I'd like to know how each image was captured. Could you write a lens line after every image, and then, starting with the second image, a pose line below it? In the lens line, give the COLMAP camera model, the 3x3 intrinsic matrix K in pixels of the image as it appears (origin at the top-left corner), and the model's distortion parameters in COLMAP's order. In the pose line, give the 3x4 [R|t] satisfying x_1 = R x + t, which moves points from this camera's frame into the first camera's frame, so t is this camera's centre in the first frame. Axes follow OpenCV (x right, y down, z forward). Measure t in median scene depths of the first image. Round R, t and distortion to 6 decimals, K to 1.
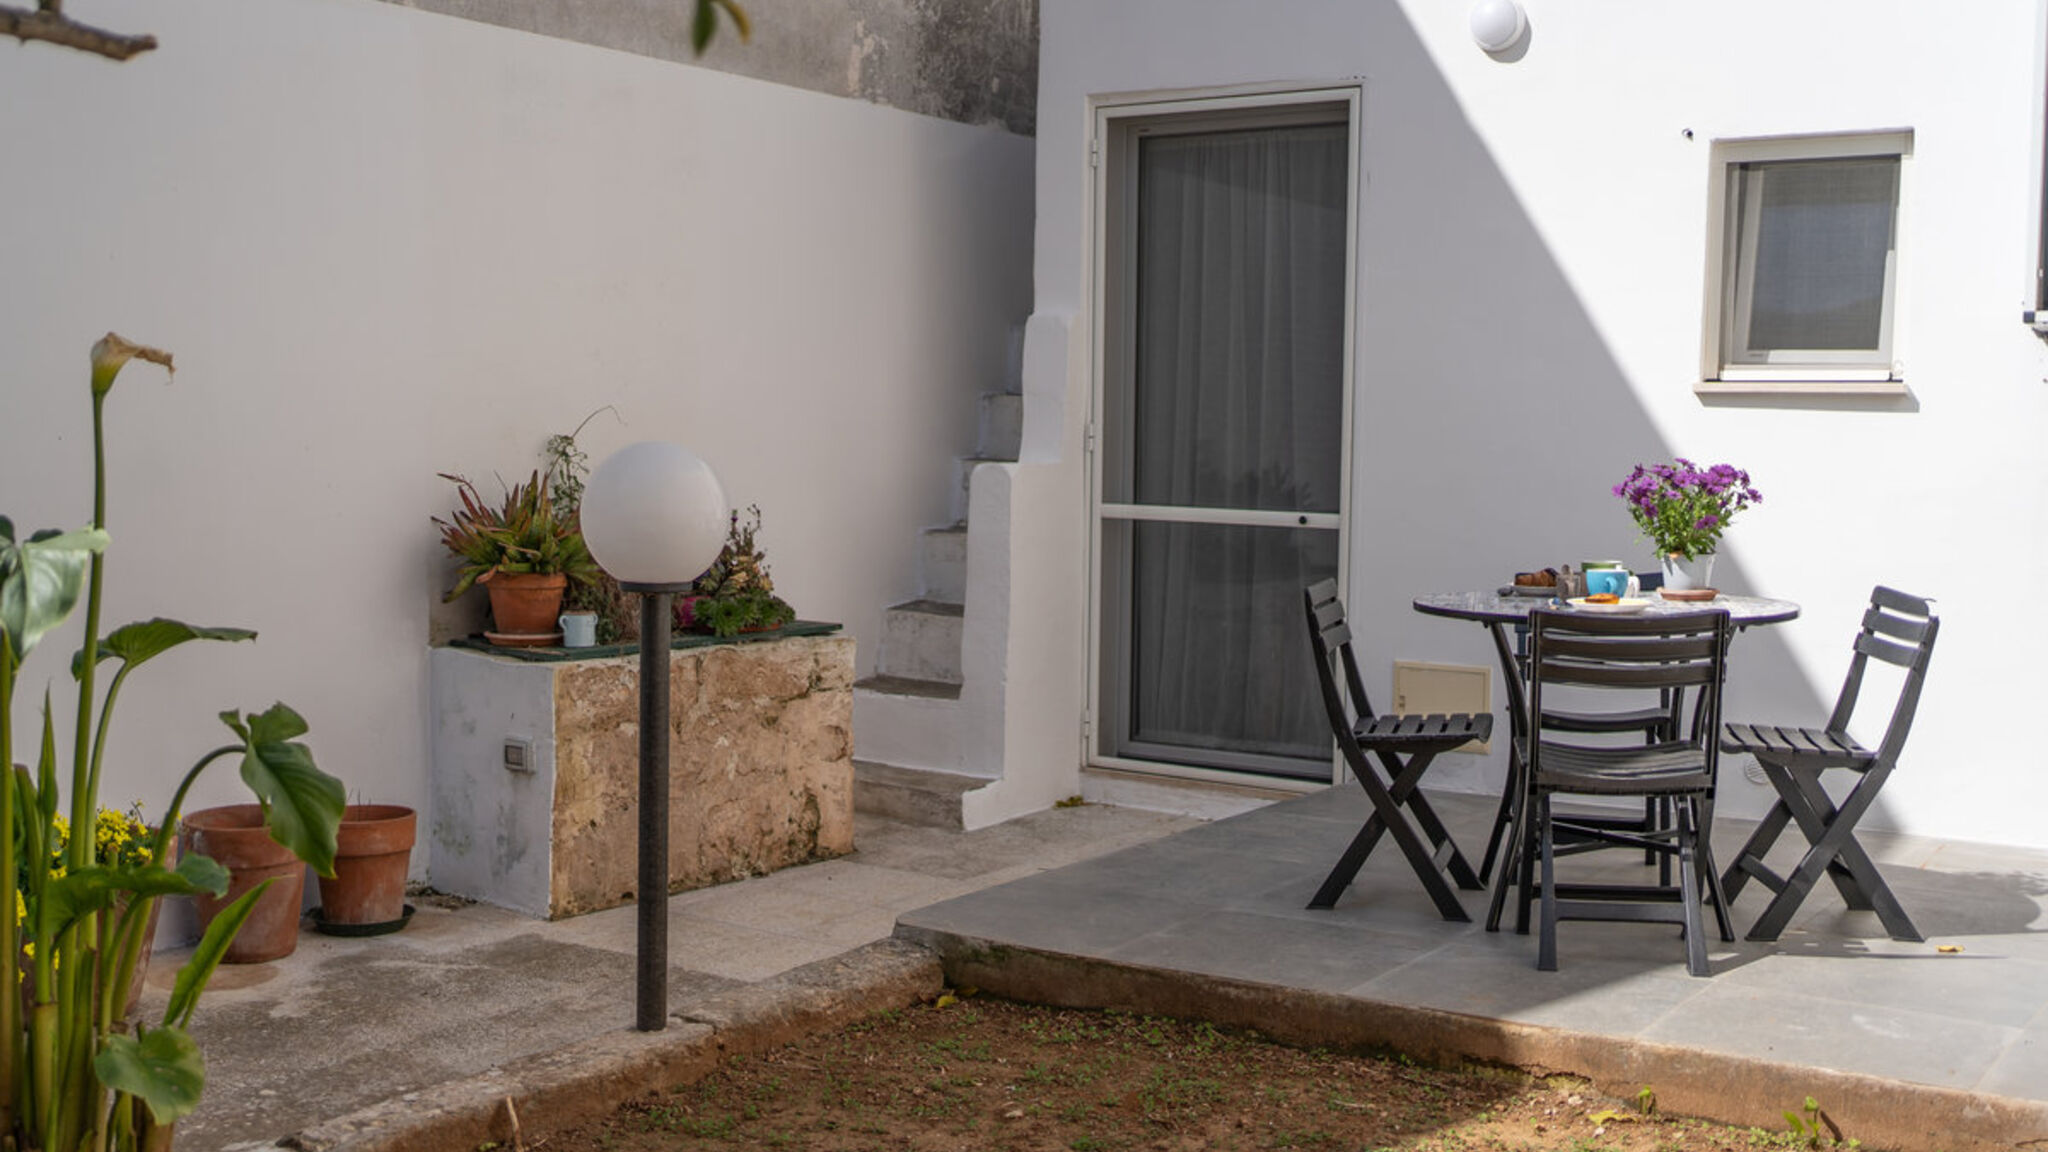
lens RADIAL K [[2085.1, 0, 1024.0], [0, 2085.1, 576.0], [0, 0, 1]] dist [0.006941, -0.008624]
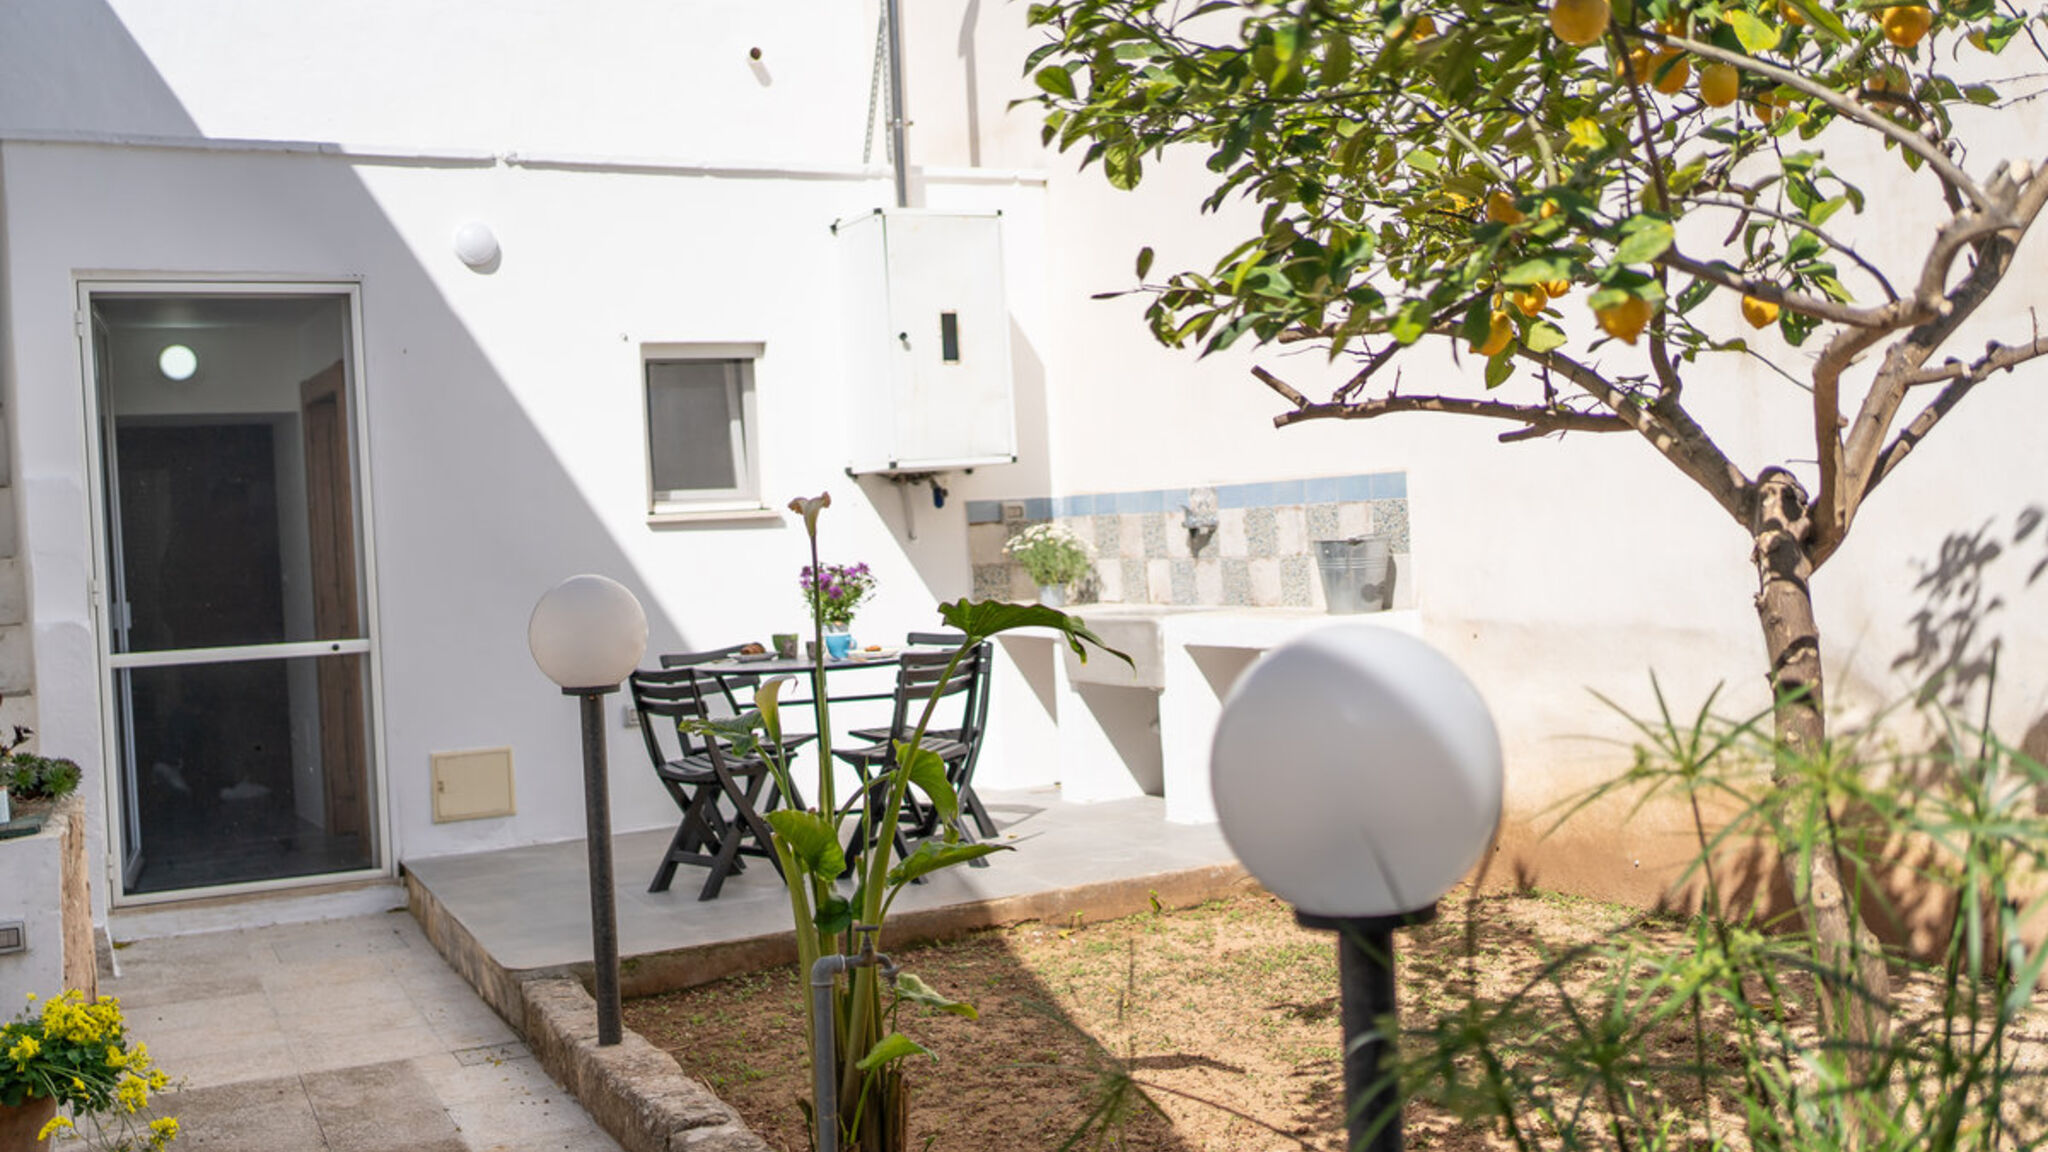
lens RADIAL K [[2085.1, 0, 1024.0], [0, 2085.1, 576.0], [0, 0, 1]] dist [0.006941, -0.008624]
pose [[0.513177, -0.061479, 0.856078, -0.732257], [0.120479, 0.992715, -0.000930, -0.020893], [-0.849785, 0.103617, 0.516845, 0.072910]]
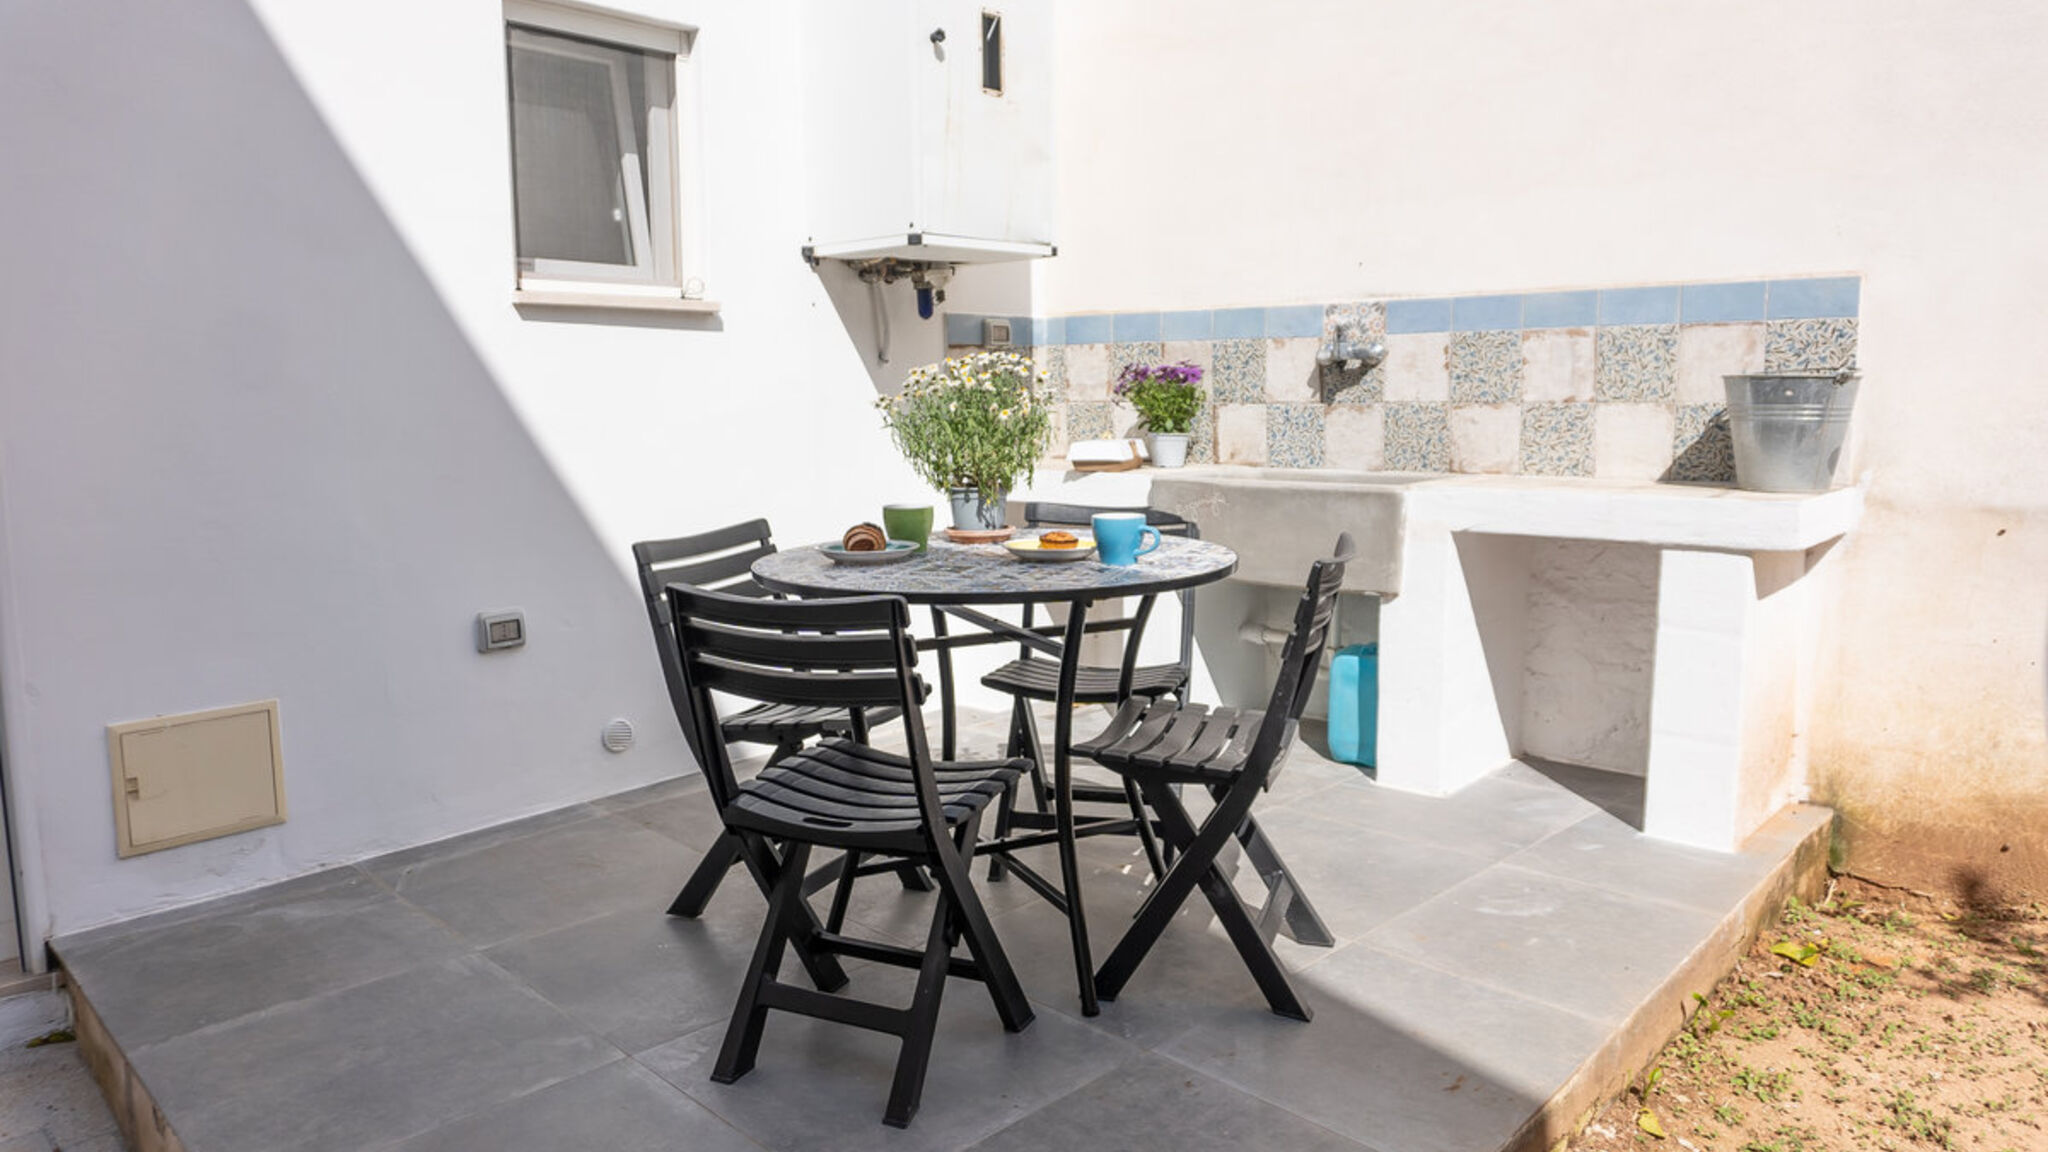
lens RADIAL K [[1374.4, 0, 1024.0], [0, 1374.4, 576.0], [0, 0, 1]] dist [-0.018794, 0.000052]
pose [[0.170292, -0.145206, 0.974636, -0.175311], [0.081475, 0.987771, 0.132927, -0.037512], [-0.982020, 0.056772, 0.180040, 0.710398]]
